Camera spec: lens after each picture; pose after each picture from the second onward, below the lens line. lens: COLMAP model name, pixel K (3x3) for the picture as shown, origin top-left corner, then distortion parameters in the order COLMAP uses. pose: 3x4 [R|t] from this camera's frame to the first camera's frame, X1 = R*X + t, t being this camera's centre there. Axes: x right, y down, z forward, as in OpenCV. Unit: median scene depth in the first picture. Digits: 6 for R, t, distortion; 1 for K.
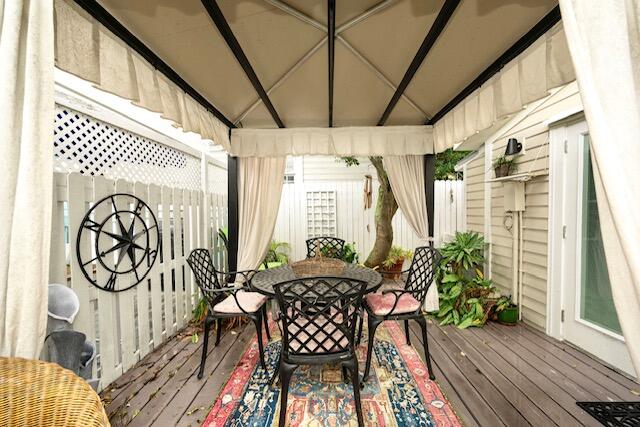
lens RADIAL K [[247.8, 0, 317.8], [0, 247.8, 216.6], [0, 0, 1]] dist [-0.000997, -0.000084]
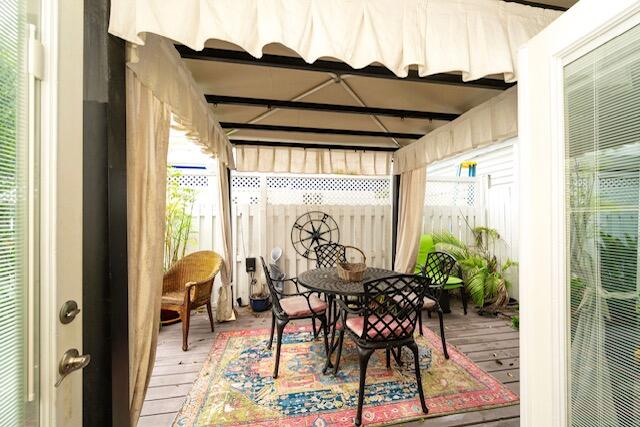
lens RADIAL K [[247.8, 0, 317.8], [0, 247.8, 216.6], [0, 0, 1]] dist [-0.000997, -0.000084]
pose [[0.171156, -0.011103, -0.985181, 1.194855], [-0.006436, 0.999903, -0.012387, -0.026046], [0.985223, 0.008461, 0.171068, 0.684797]]
